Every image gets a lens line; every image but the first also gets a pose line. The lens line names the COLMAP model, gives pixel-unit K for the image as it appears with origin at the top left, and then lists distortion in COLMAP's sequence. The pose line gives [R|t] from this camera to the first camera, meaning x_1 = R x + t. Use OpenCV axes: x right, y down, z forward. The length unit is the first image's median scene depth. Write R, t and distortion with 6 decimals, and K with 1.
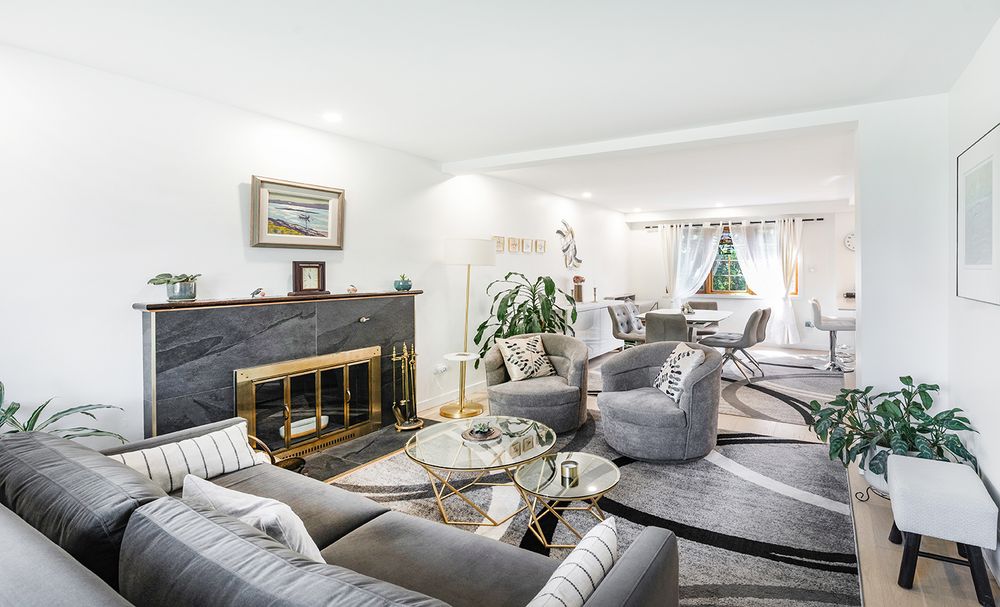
lens RADIAL K [[502.6, 0, 501.5], [0, 502.6, 269.8], [0, 0, 1]] dist [-0.004039, -0.000132]
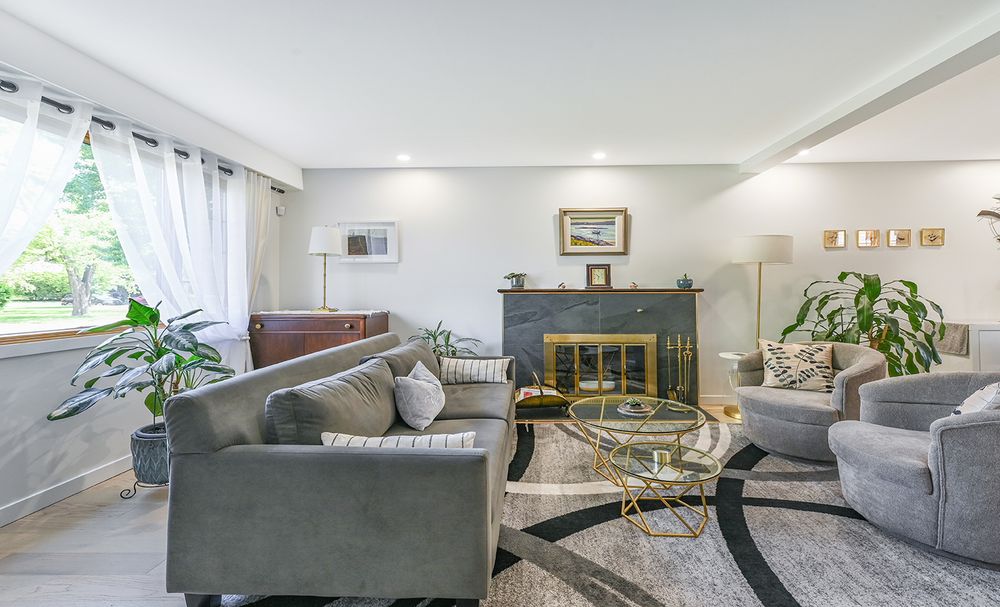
lens RADIAL K [[418.3, 0, 498.8], [0, 418.3, 283.7], [0, 0, 1]] dist [0.001279, 0.000348]
pose [[0.459246, -0.005813, -0.888290, 0.500436], [-0.008797, 0.999900, -0.011091, 0.050982], [0.888265, 0.012908, 0.459149, 0.235602]]
